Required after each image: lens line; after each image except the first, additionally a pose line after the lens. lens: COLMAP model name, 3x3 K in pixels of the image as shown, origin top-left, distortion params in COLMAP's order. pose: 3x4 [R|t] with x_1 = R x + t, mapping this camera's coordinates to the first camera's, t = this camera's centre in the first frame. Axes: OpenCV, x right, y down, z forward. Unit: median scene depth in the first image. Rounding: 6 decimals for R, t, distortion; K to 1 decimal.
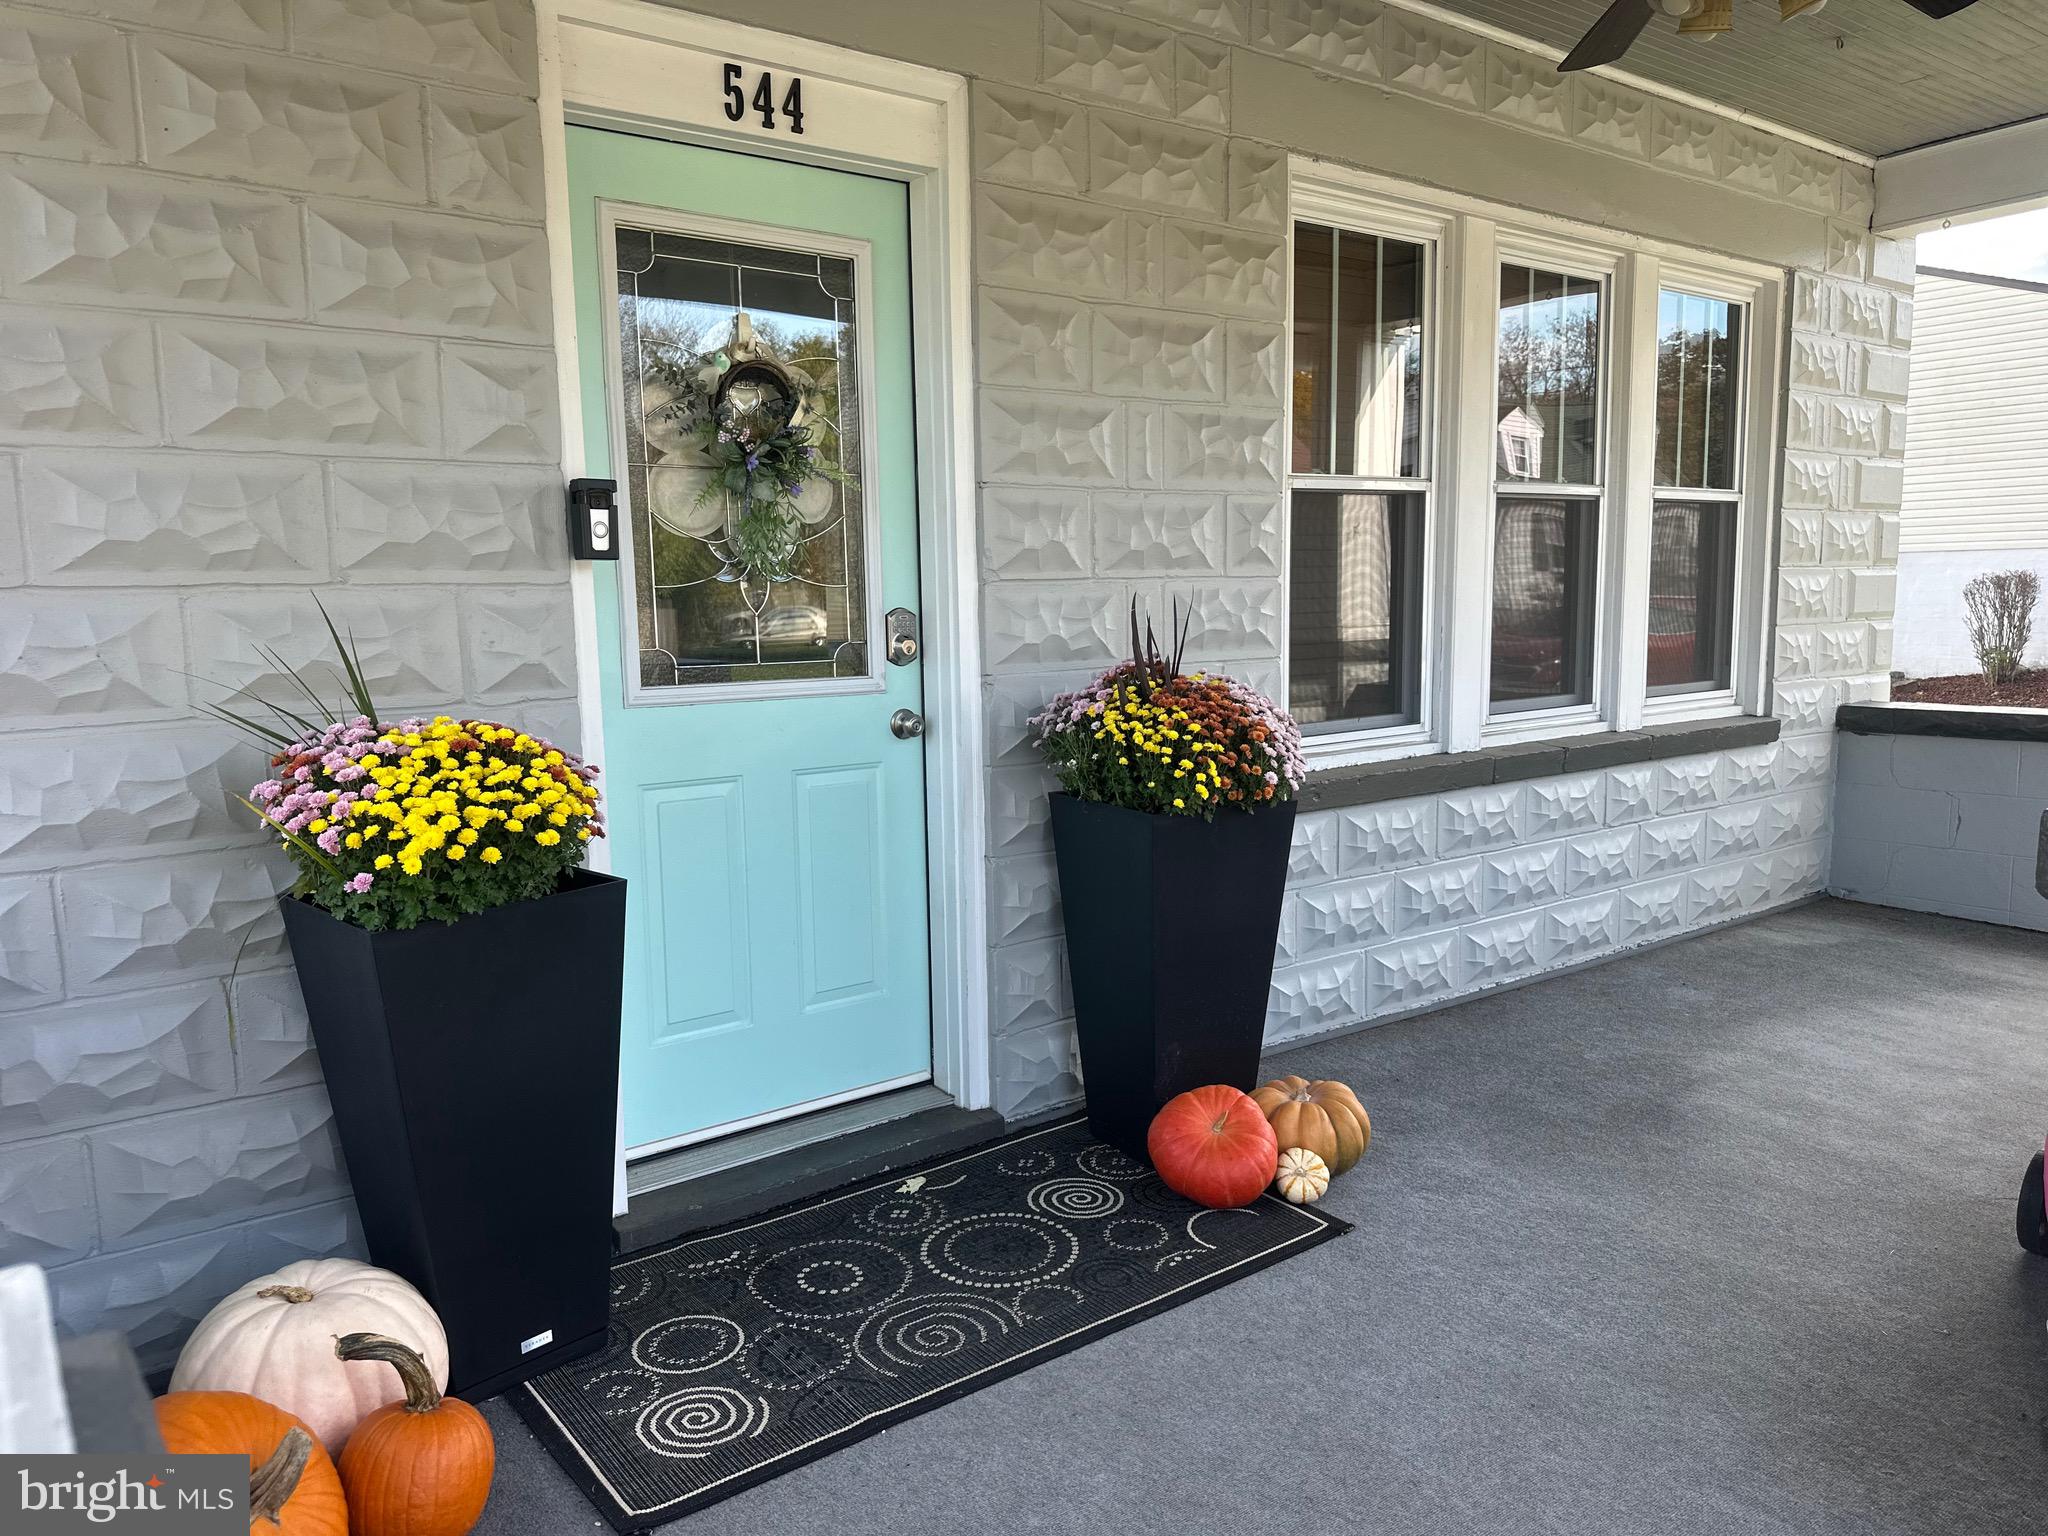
lens RADIAL K [[1433.8, 0, 1017.5], [0, 1433.8, 783.4], [0, 0, 1]] dist [0.061178, -0.076693]
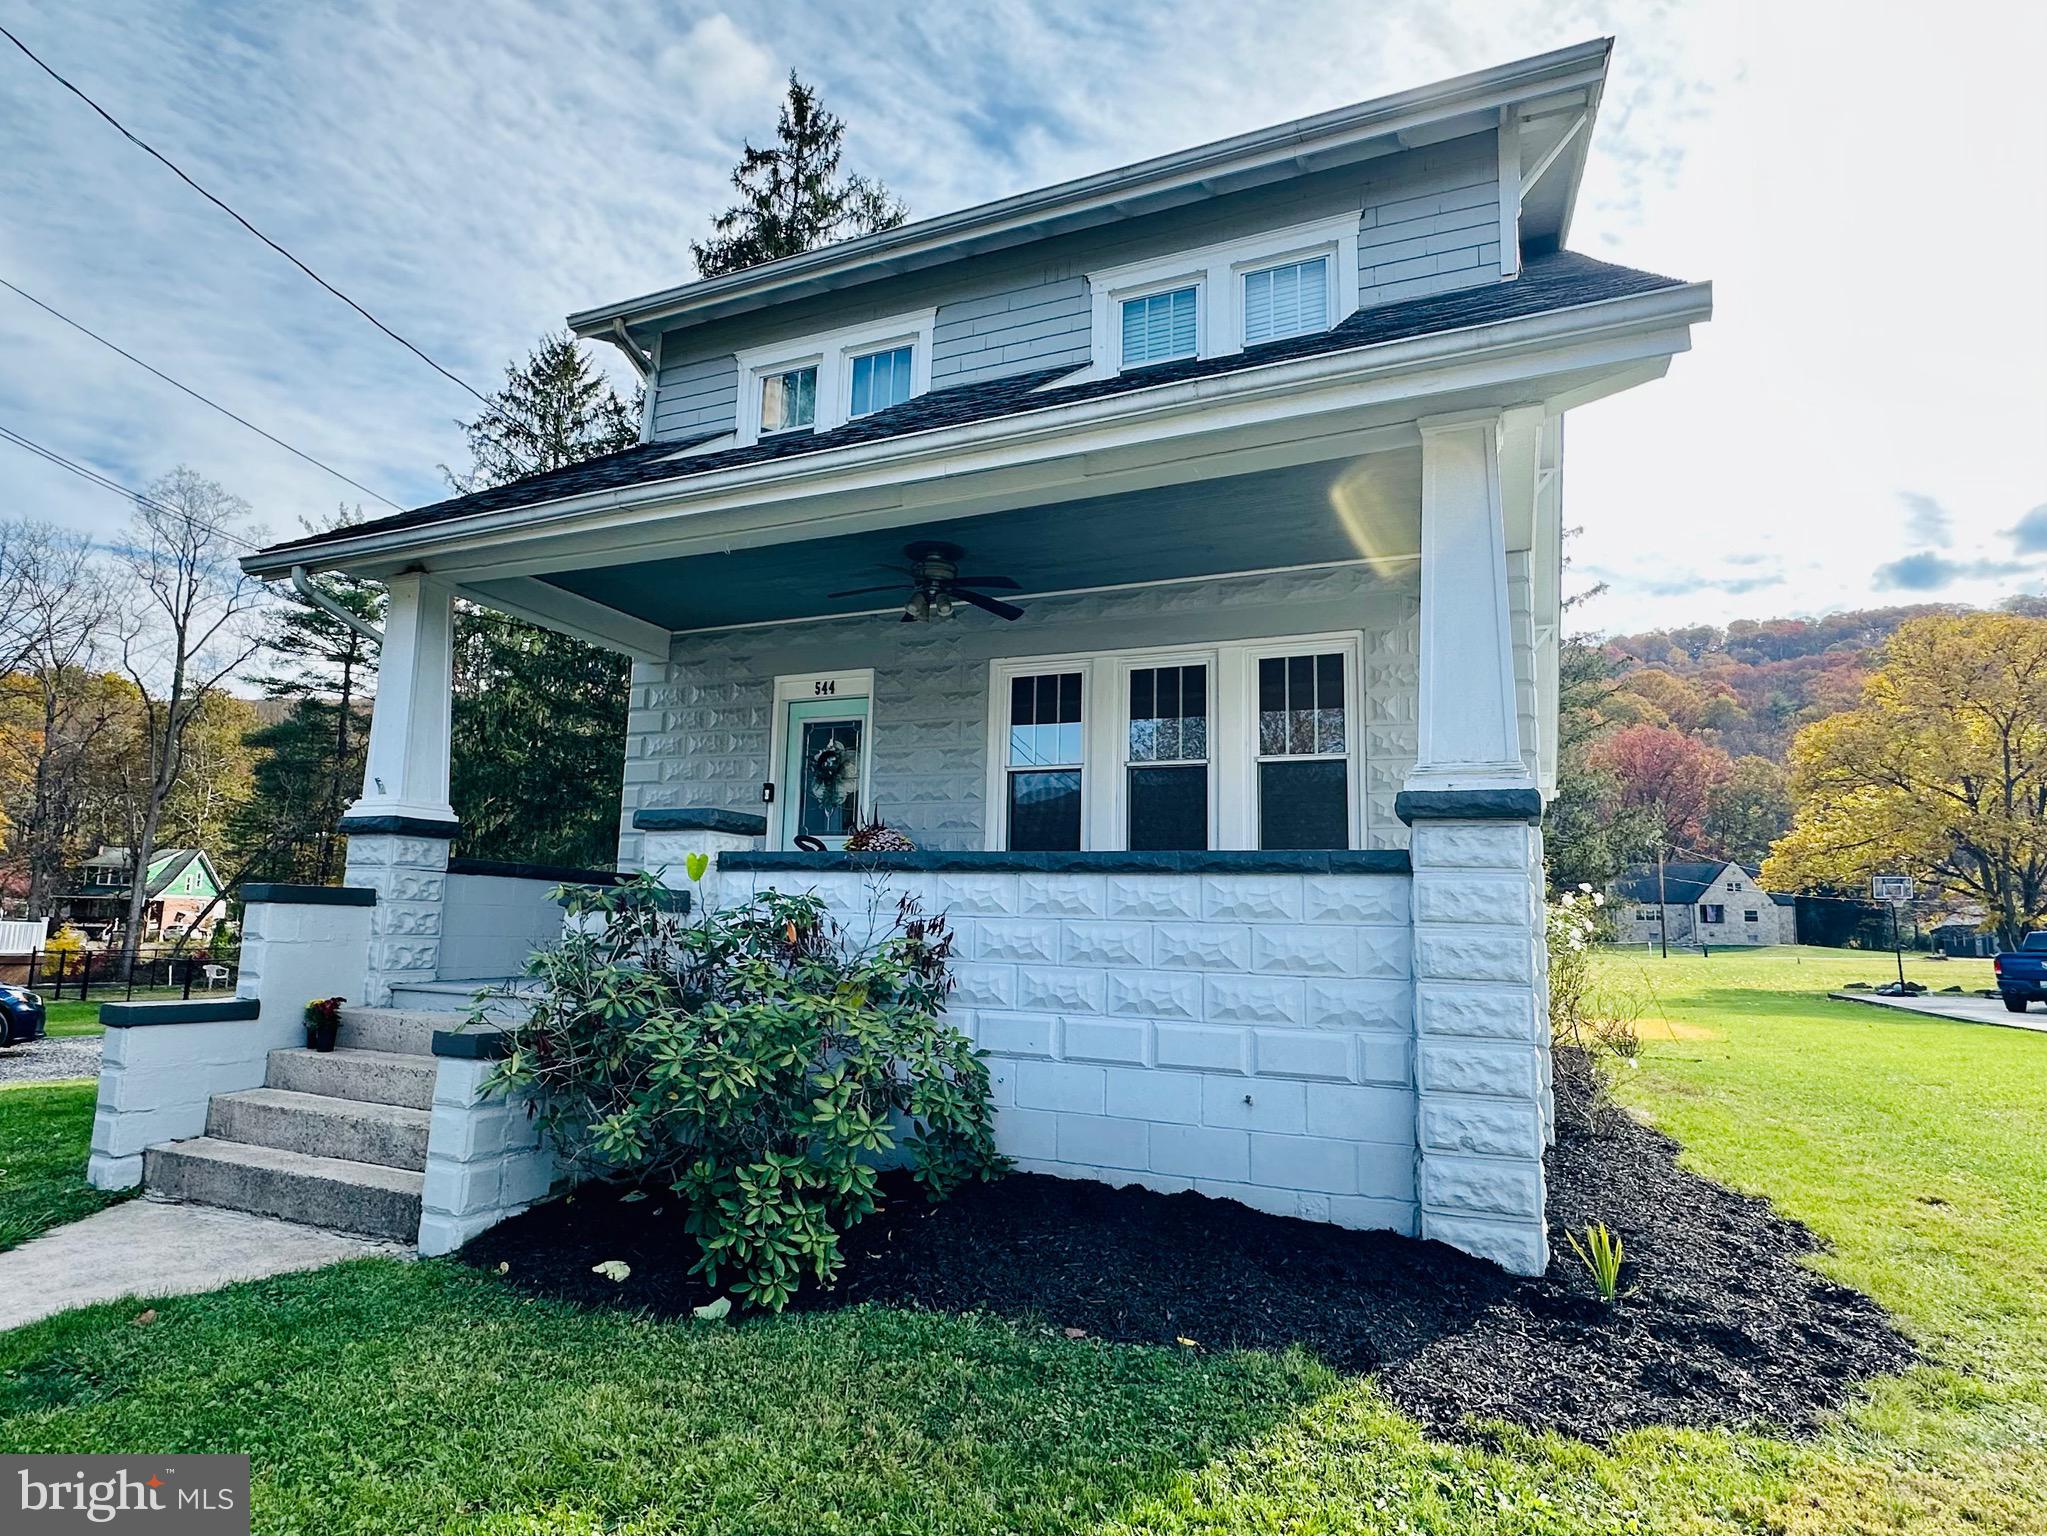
lens RADIAL K [[1143.2, 0, 981.6], [0, 1143.2, 768.4], [0, 0, 1]] dist [0.003531, -0.000816]
pose [[0.477344, -0.091246, -0.873966, 2.657976], [-0.157710, 0.969548, -0.187363, 0.251634], [0.864448, 0.227270, 0.448417, 0.018471]]
